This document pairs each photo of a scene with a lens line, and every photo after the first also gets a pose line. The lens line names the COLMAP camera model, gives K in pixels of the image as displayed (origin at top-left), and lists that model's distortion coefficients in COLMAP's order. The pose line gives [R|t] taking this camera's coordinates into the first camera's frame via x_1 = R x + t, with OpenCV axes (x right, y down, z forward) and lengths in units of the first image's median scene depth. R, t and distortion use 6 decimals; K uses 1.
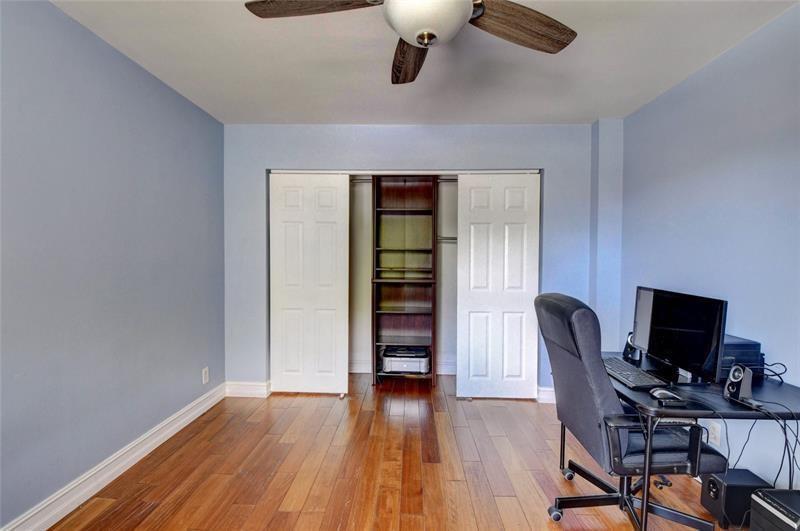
lens RADIAL K [[350.5, 0, 400.0], [0, 350.5, 265.5], [0, 0, 1]] dist [0.001776, -0.016969]
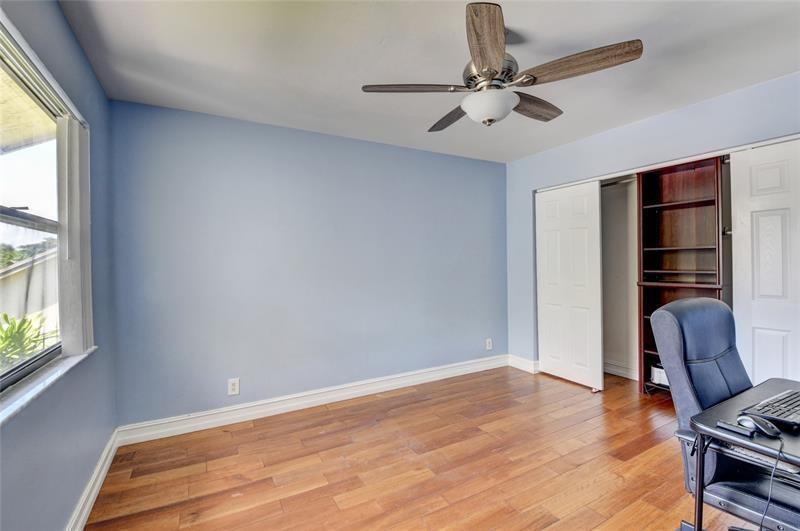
lens RADIAL K [[350.5, 0, 400.0], [0, 350.5, 265.5], [0, 0, 1]] dist [0.001776, -0.016969]
pose [[0.518615, -0.005224, -0.854992, 0.438762], [-0.000345, 0.999980, -0.006320, 0.000901], [0.855008, 0.003573, 0.518603, -0.053006]]
